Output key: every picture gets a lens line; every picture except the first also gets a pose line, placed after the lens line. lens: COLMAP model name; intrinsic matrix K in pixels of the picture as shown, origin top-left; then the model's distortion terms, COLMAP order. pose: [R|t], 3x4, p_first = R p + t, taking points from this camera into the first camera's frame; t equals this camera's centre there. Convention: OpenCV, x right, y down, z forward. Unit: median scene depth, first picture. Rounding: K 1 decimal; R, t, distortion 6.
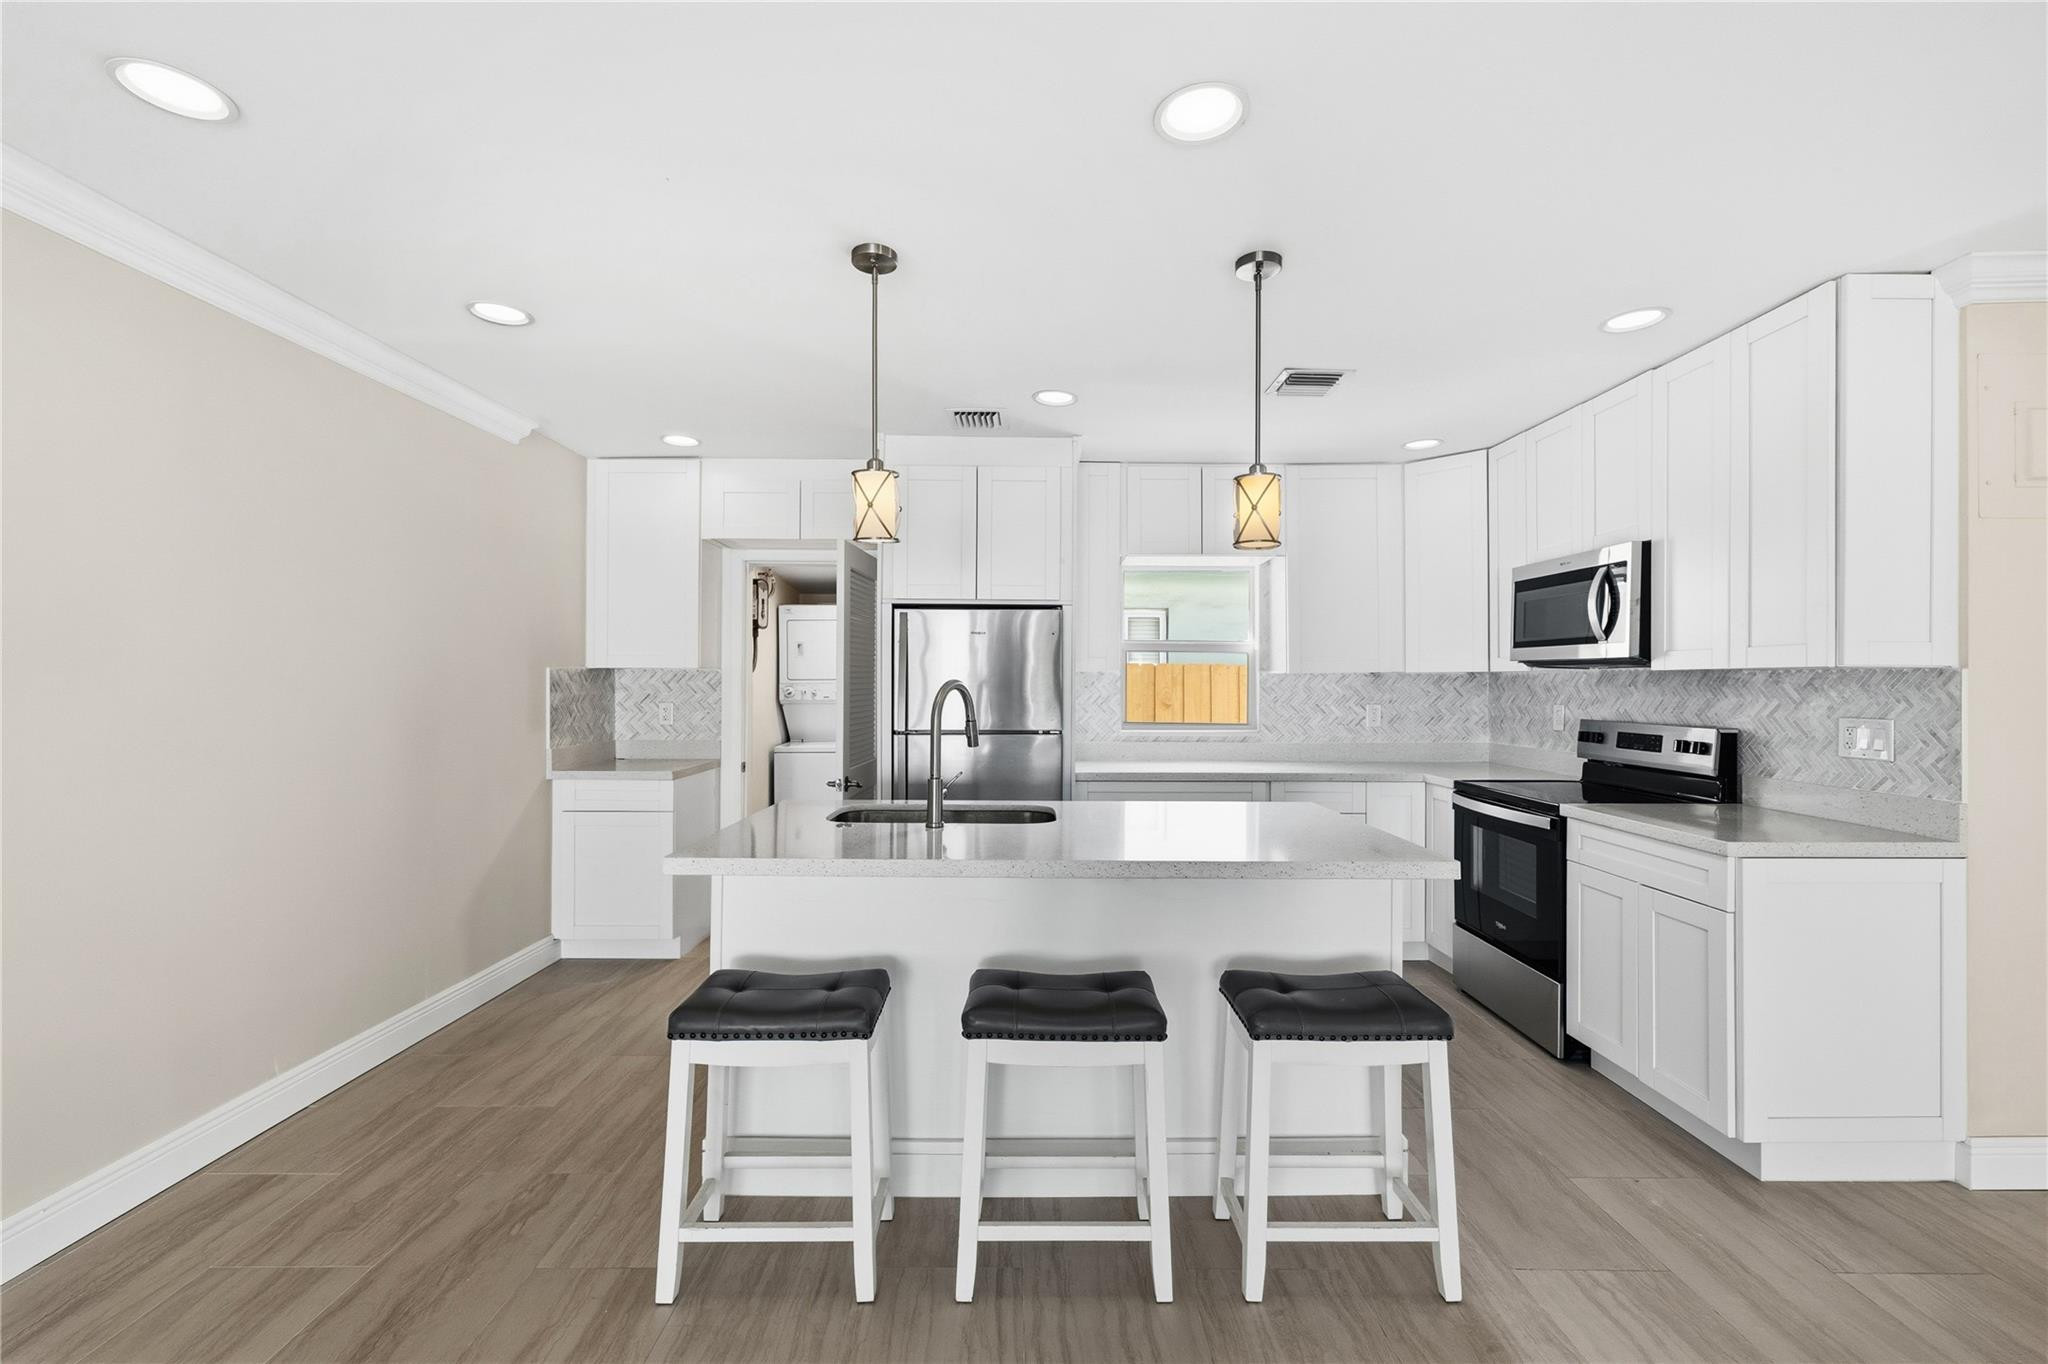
lens RADIAL K [[869.5, 0, 1025.8], [0, 869.5, 675.2], [0, 0, 1]] dist [-0.002439, -0.000482]
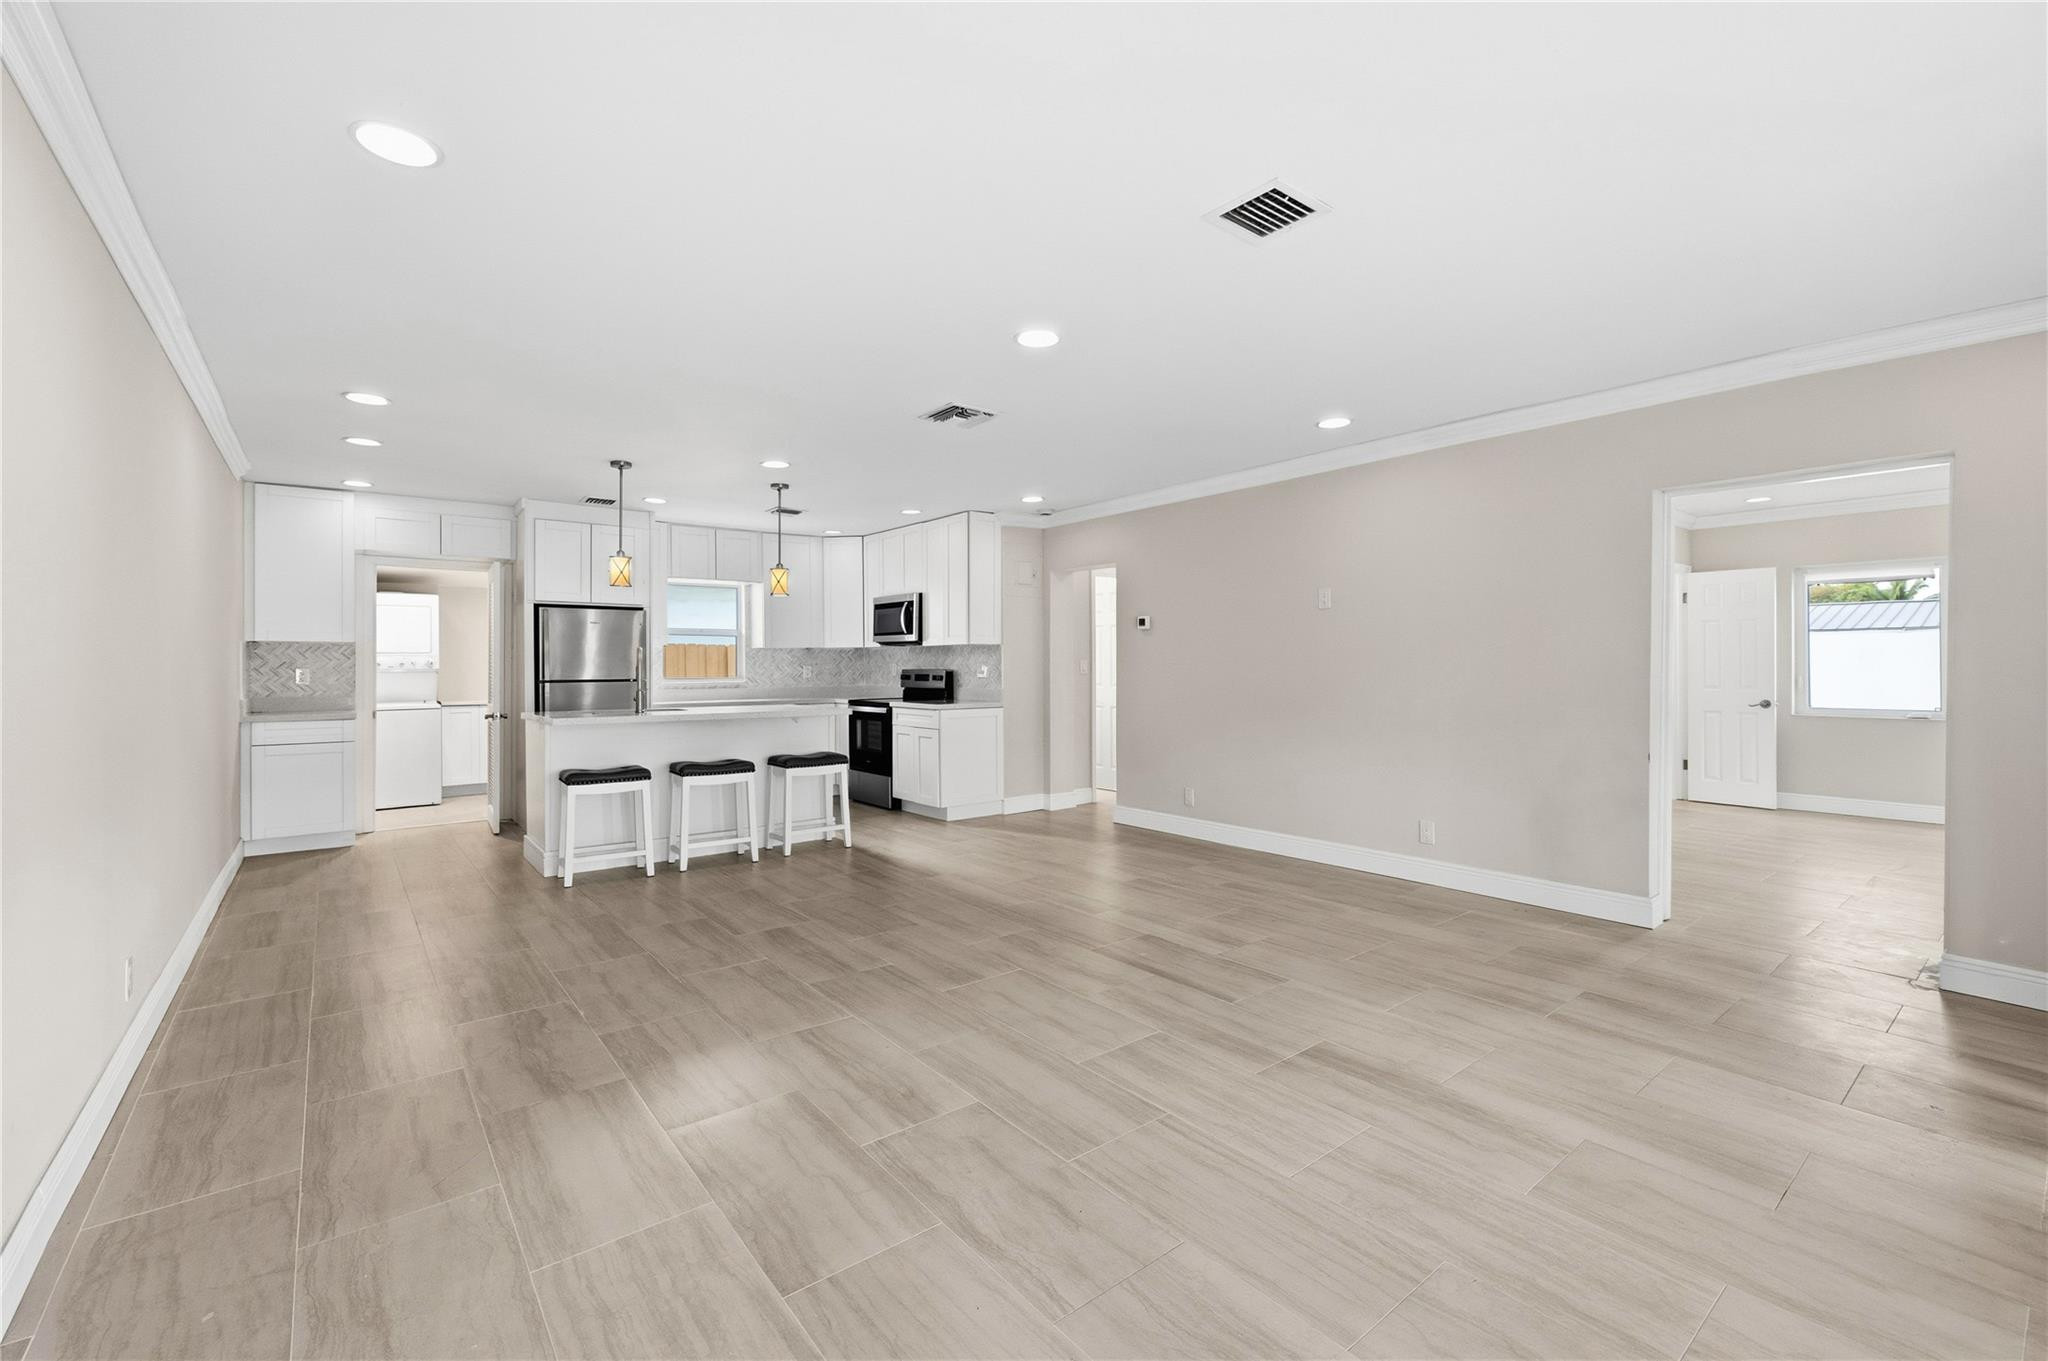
lens RADIAL K [[869.5, 0, 1025.8], [0, 869.5, 673.7], [0, 0, 1]] dist [-0.002439, -0.000482]
pose [[0.787688, -0.012286, 0.615952, -0.470953], [0.001714, 0.999841, 0.017752, 0.024376], [-0.616072, -0.012928, 0.787584, -0.932937]]
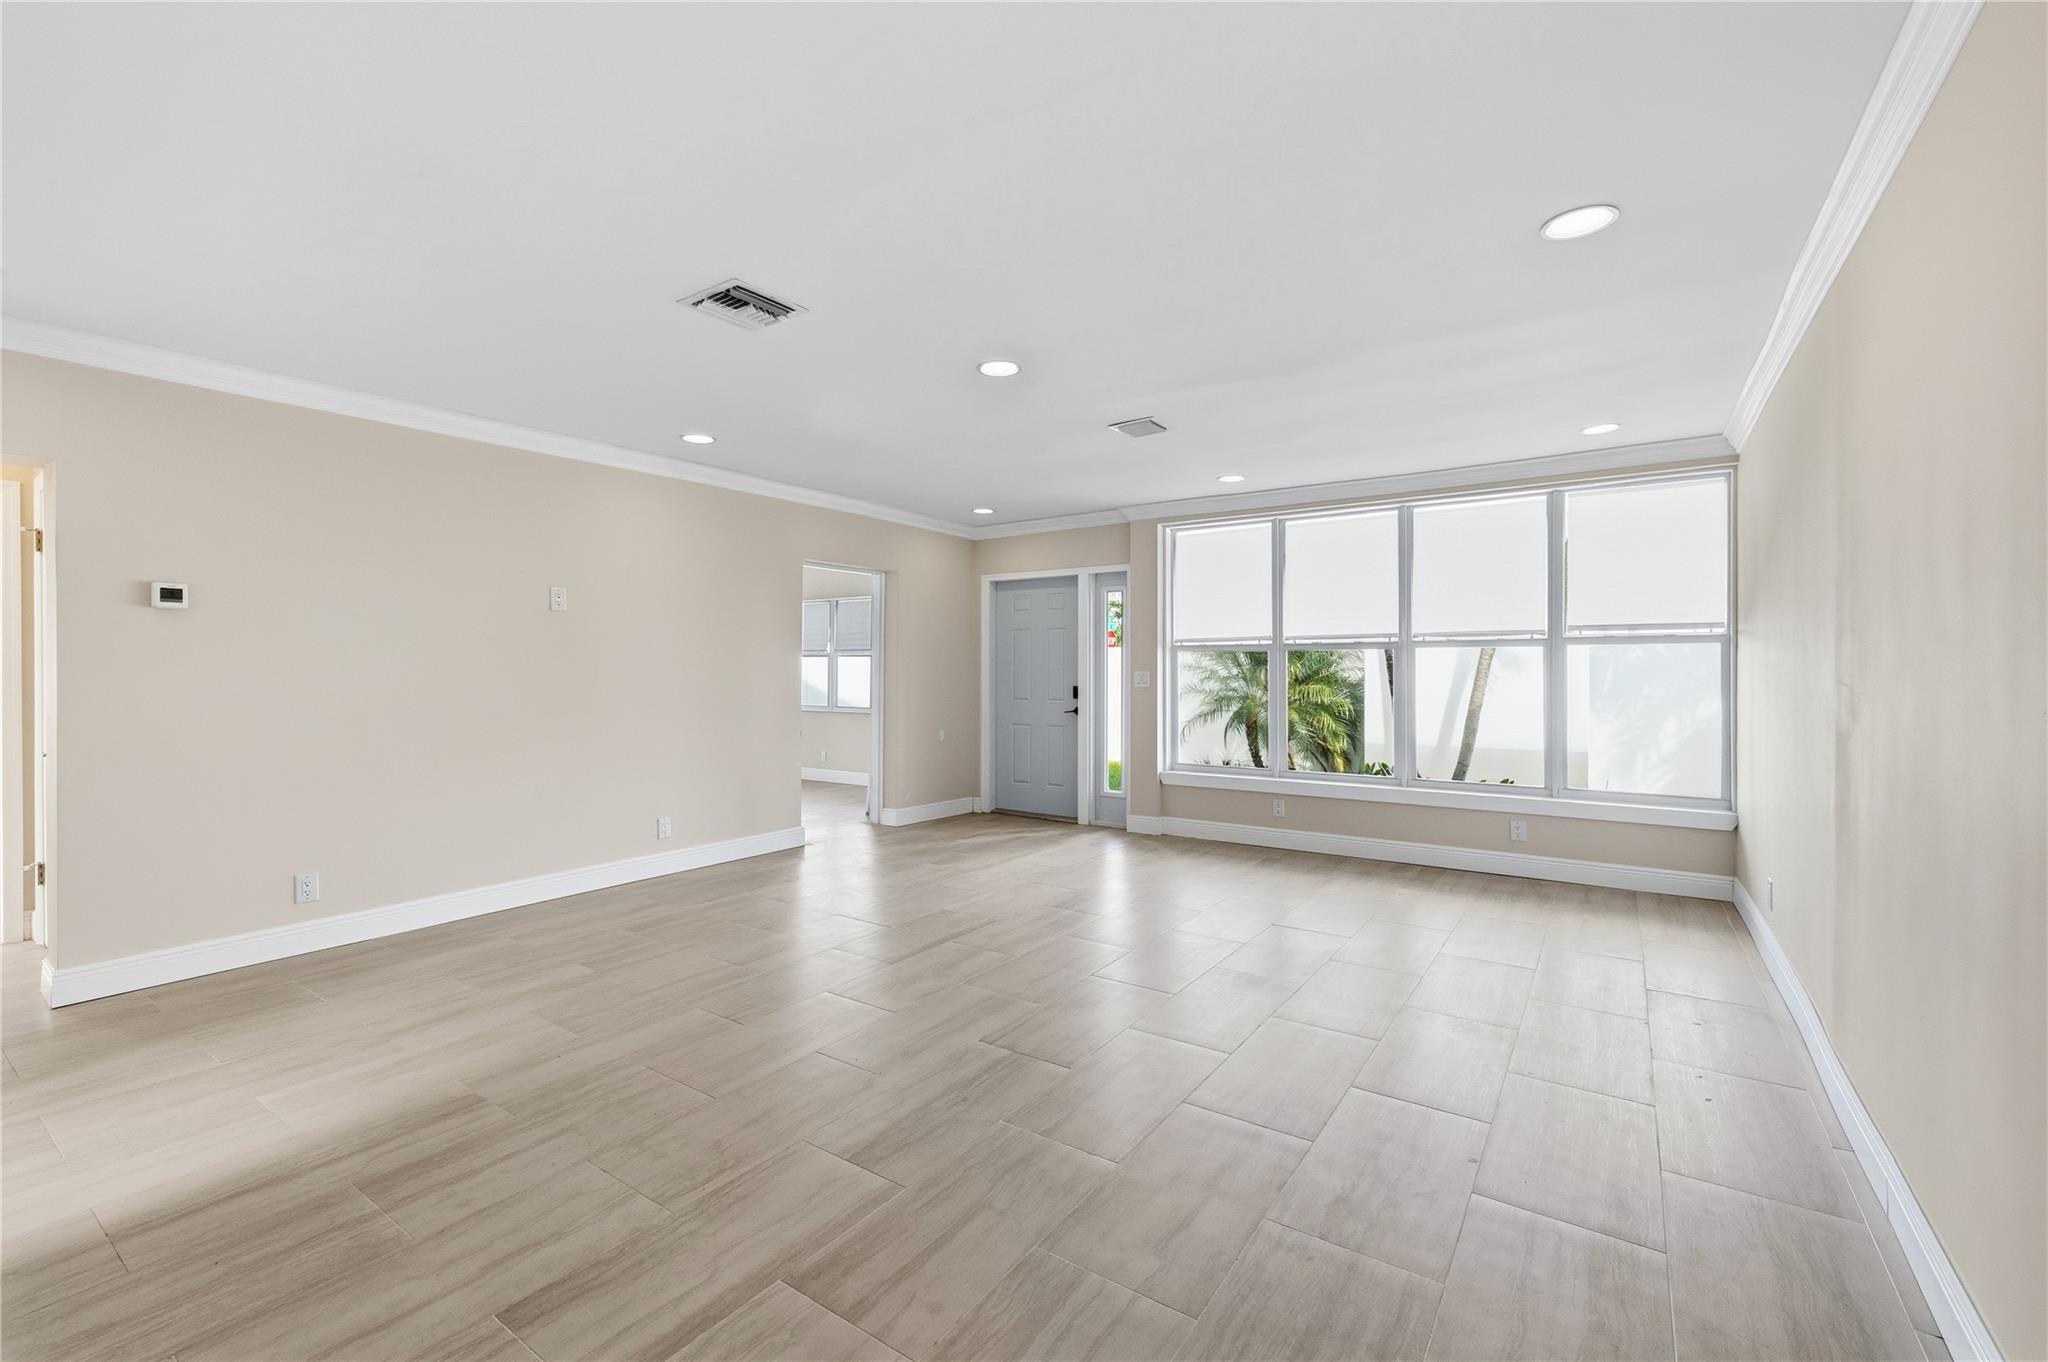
lens RADIAL K [[869.5, 0, 1025.8], [0, 869.5, 674.2], [0, 0, 1]] dist [-0.002439, -0.000482]
pose [[-0.821169, -0.007470, 0.570636, -0.483449], [-0.006738, 0.999972, 0.003395, 0.027745], [-0.570646, -0.001056, -0.821196, 0.565000]]
